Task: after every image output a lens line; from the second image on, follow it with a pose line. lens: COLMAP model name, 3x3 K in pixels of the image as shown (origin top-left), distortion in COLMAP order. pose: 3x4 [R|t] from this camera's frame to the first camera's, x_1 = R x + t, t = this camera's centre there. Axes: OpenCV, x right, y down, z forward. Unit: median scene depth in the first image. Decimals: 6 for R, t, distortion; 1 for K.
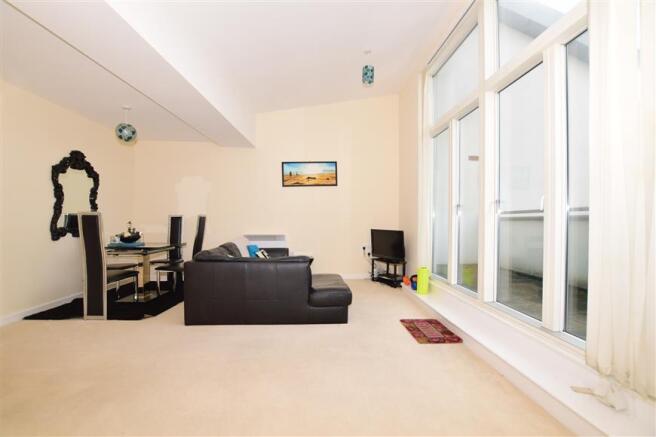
lens RADIAL K [[300.2, 0, 328.0], [0, 300.2, 218.5], [0, 0, 1]] dist [-0.000757, 0.000003]
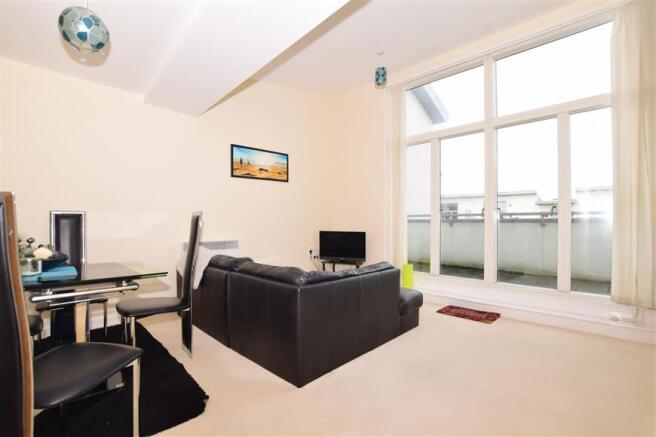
lens RADIAL K [[300.2, 0, 328.0], [0, 300.2, 218.5], [0, 0, 1]] dist [-0.000757, 0.000003]
pose [[0.728425, 0.004735, 0.685109, -0.487959], [0.001617, 0.999961, -0.008630, 0.004577], [-0.685124, 0.007394, 0.728389, 0.288906]]
